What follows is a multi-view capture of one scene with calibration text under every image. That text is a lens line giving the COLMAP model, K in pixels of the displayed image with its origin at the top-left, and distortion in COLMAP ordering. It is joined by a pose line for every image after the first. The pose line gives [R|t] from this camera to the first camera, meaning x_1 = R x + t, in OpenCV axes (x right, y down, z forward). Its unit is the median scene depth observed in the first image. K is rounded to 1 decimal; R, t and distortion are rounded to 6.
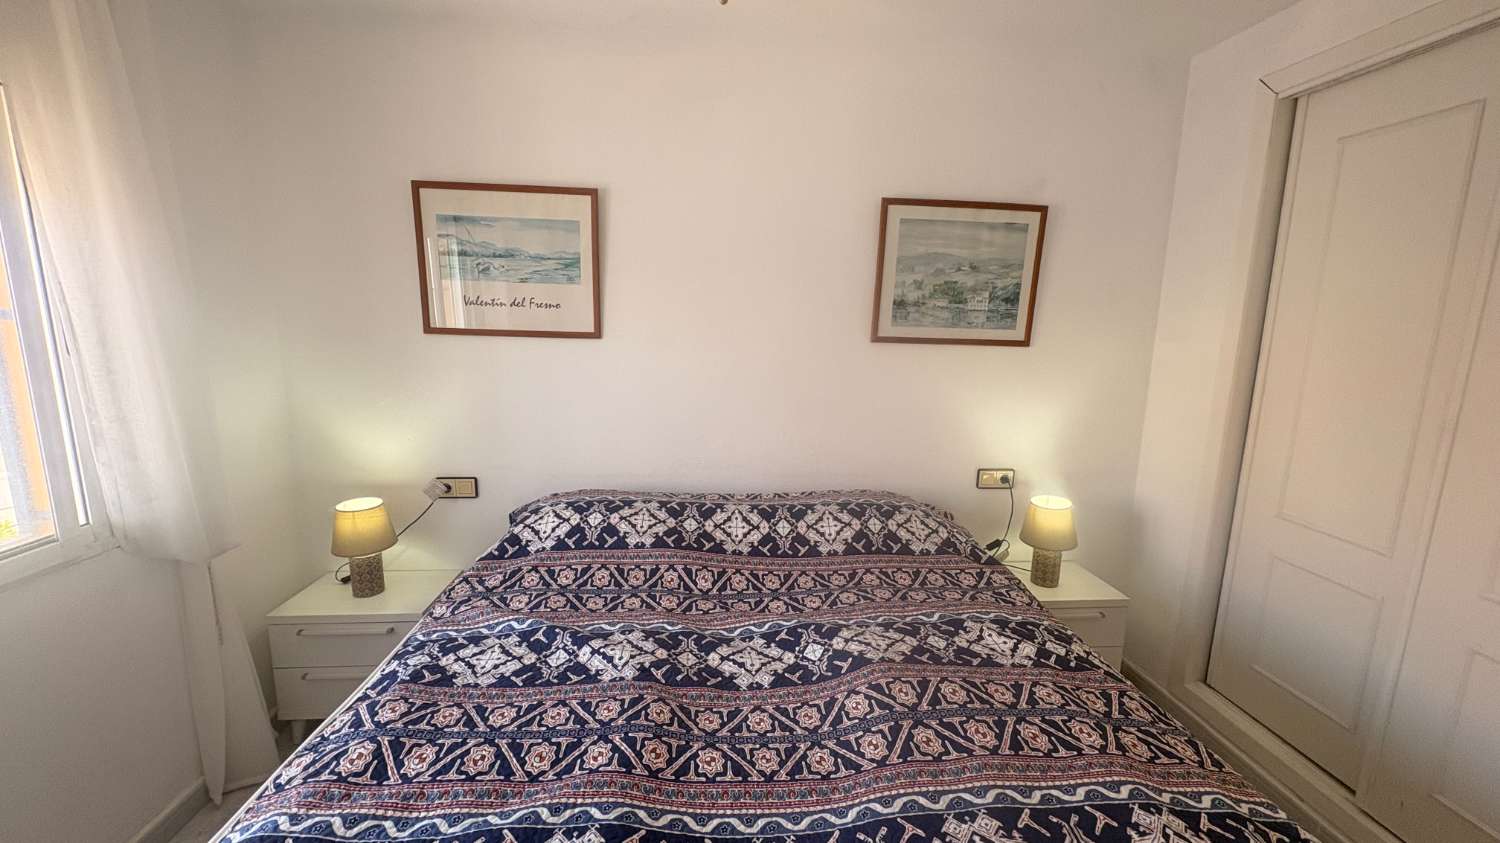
lens RADIAL K [[599.0, 0, 763.1], [0, 599.0, 418.7], [0, 0, 1]] dist [0.000110, 0.000000]
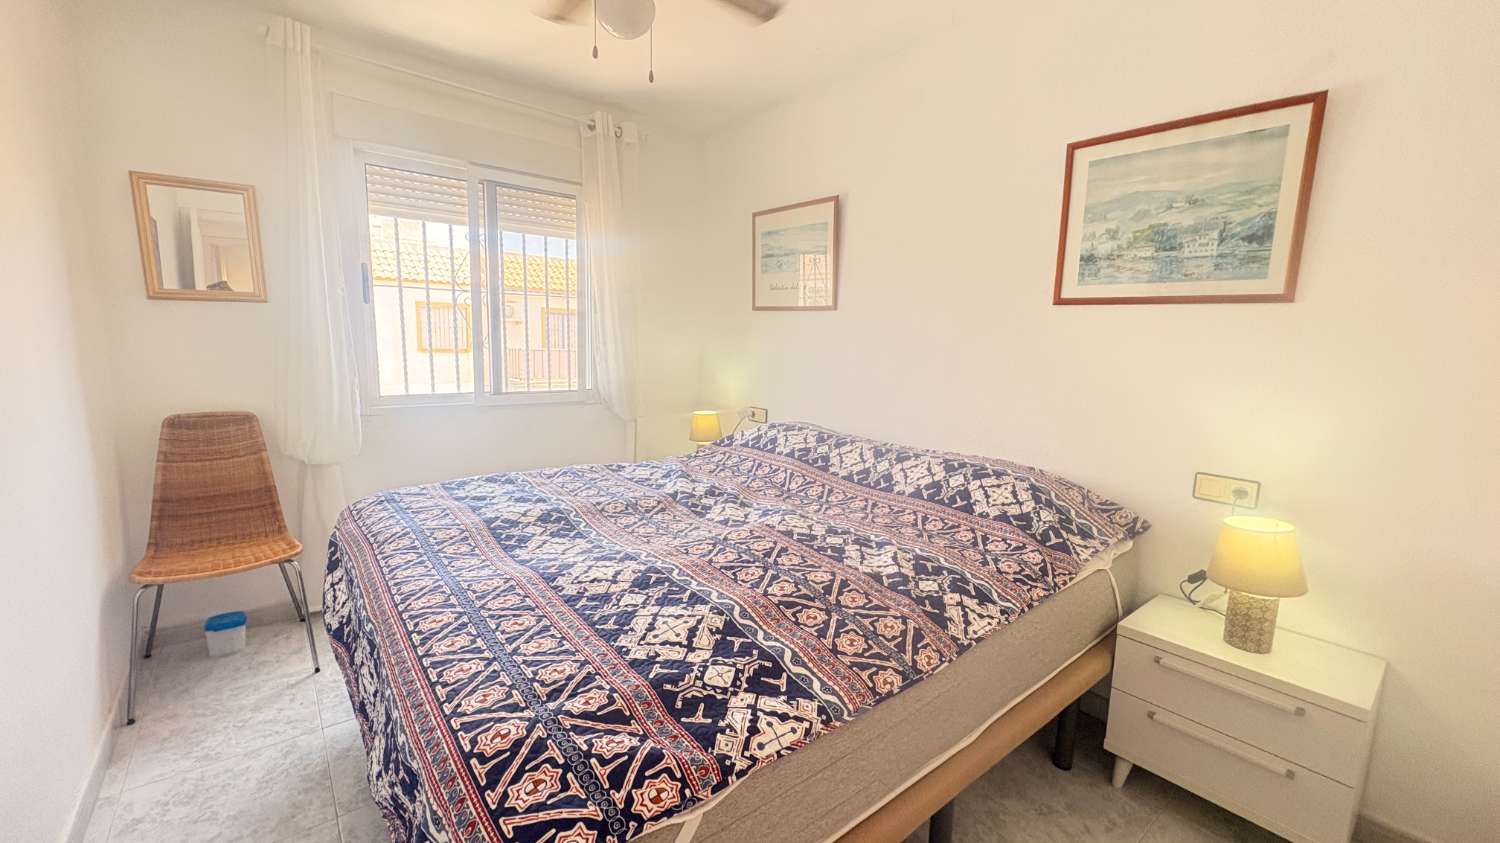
lens RADIAL K [[599.0, 0, 744.6], [0, 599.0, 415.4], [0, 0, 1]] dist [0.000110, 0.000000]
pose [[0.569792, 0.104845, -0.815073, 0.716680], [-0.153302, 0.987979, 0.019918, 0.097242], [0.807363, 0.113603, 0.579016, 0.125677]]
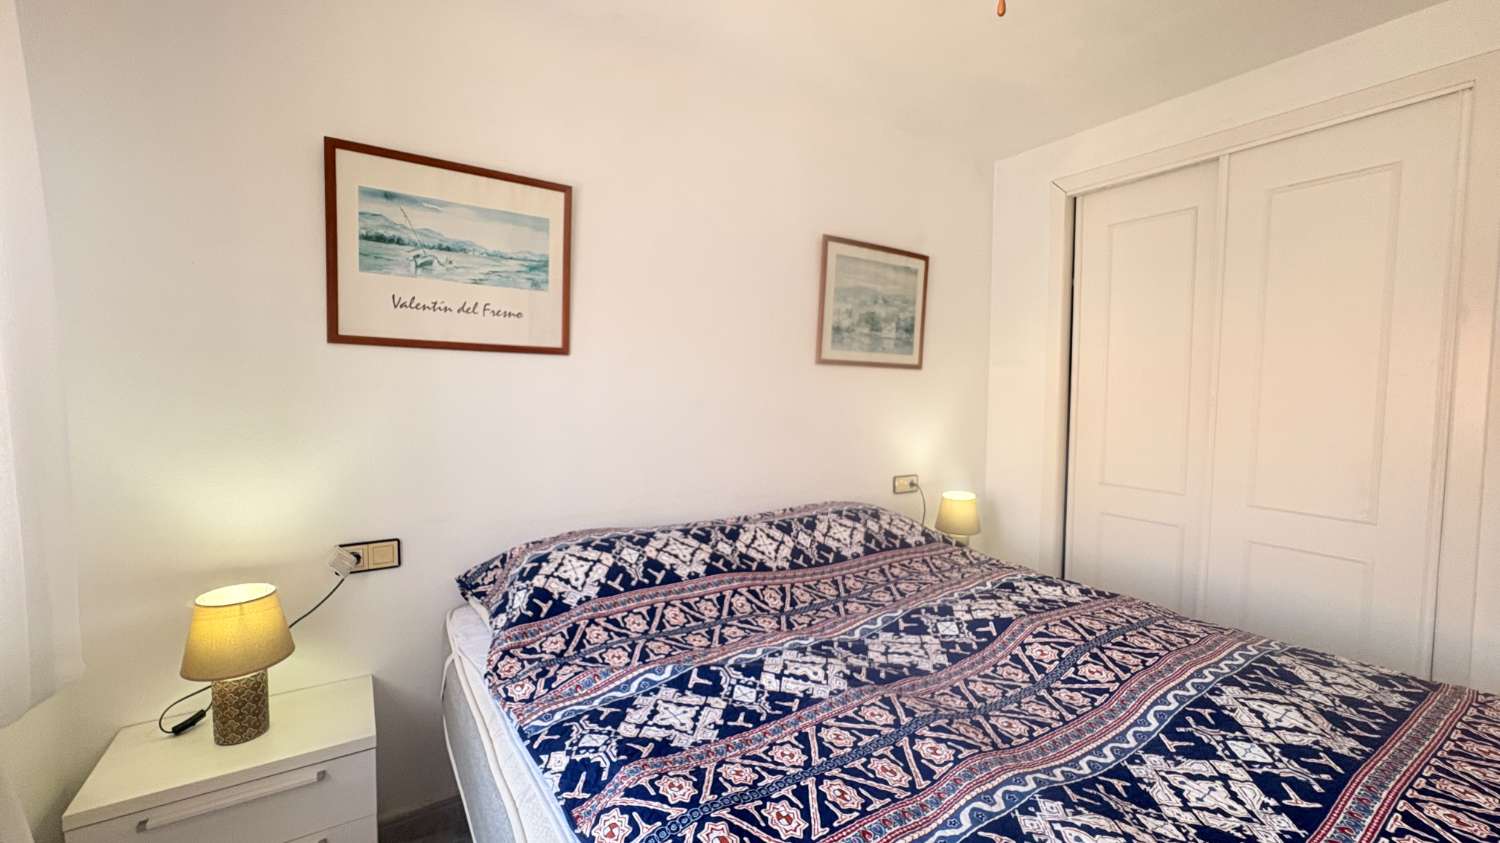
lens RADIAL K [[599.0, 0, 749.7], [0, 599.0, 418.4], [0, 0, 1]] dist [0.000110, 0.000000]
pose [[0.875563, -0.034417, 0.481876, -0.477628], [0.089535, 0.991739, -0.091852, 0.061341], [-0.474734, 0.123567, 0.871412, 0.141072]]
